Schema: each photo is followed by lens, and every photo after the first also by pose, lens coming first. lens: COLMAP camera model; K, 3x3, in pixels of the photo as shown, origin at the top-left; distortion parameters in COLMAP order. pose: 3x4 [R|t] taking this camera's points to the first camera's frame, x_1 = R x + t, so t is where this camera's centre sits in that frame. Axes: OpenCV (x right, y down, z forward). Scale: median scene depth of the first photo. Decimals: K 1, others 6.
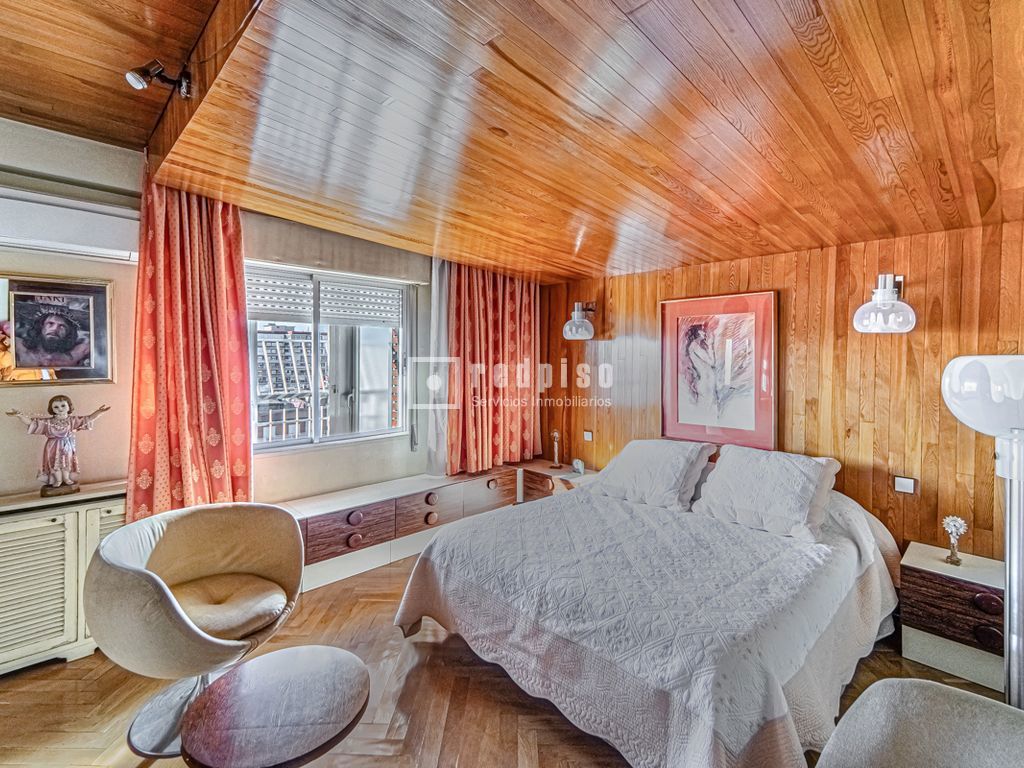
lens RADIAL K [[459.9, 0, 506.2], [0, 459.9, 362.1], [0, 0, 1]] dist [0.018460, 0.000143]
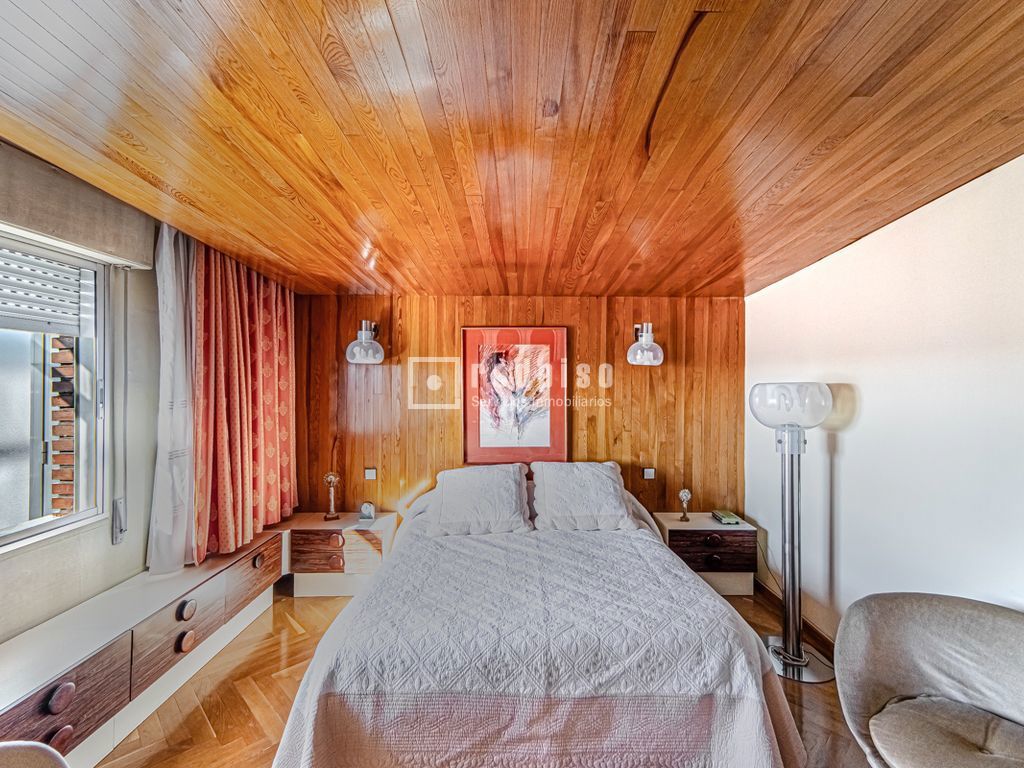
lens RADIAL K [[460.6, 0, 512.0], [0, 460.6, 384.0], [0, 0, 1]] dist [0.015495, -0.000137]
pose [[0.697879, -0.008789, 0.716161, -0.346827], [0.012151, 0.999926, 0.000431, -0.009949], [-0.716112, 0.008401, 0.697935, 0.261485]]
